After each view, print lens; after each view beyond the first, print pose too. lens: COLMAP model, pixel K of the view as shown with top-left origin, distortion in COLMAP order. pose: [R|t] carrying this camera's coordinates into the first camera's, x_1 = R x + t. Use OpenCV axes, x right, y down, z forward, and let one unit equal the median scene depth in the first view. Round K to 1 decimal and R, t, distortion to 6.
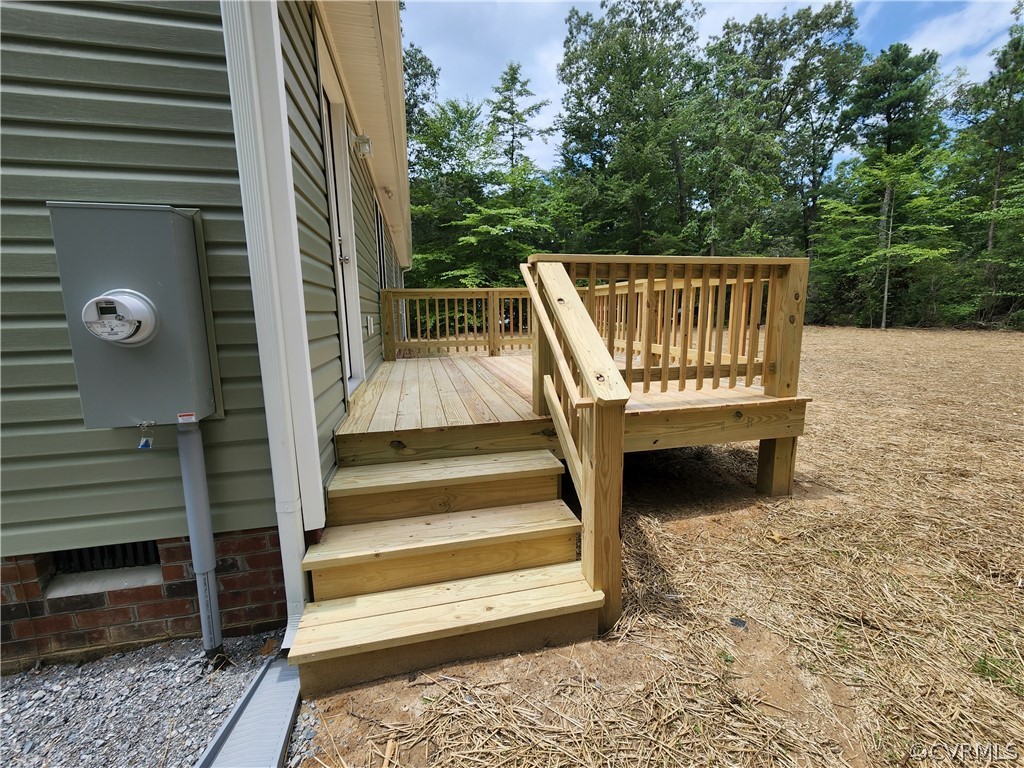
lens RADIAL K [[418.4, 0, 511.9], [0, 418.4, 382.2], [0, 0, 1]] dist [-0.002524, 0.000471]
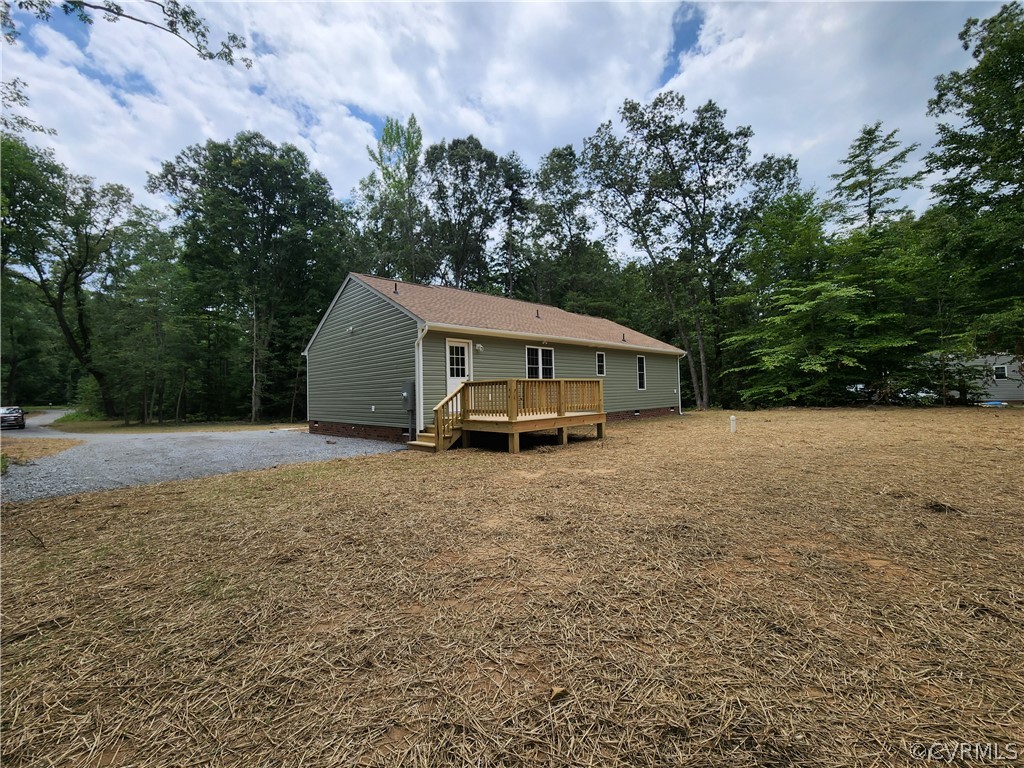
lens RADIAL K [[418.4, 0, 512.0], [0, 418.4, 382.2], [0, 0, 1]] dist [-0.002524, 0.000471]
pose [[0.513827, -0.021910, -0.857614, 0.384483], [-0.123524, 0.987368, -0.099233, 0.007114], [0.848955, 0.156924, 0.504629, -0.075388]]
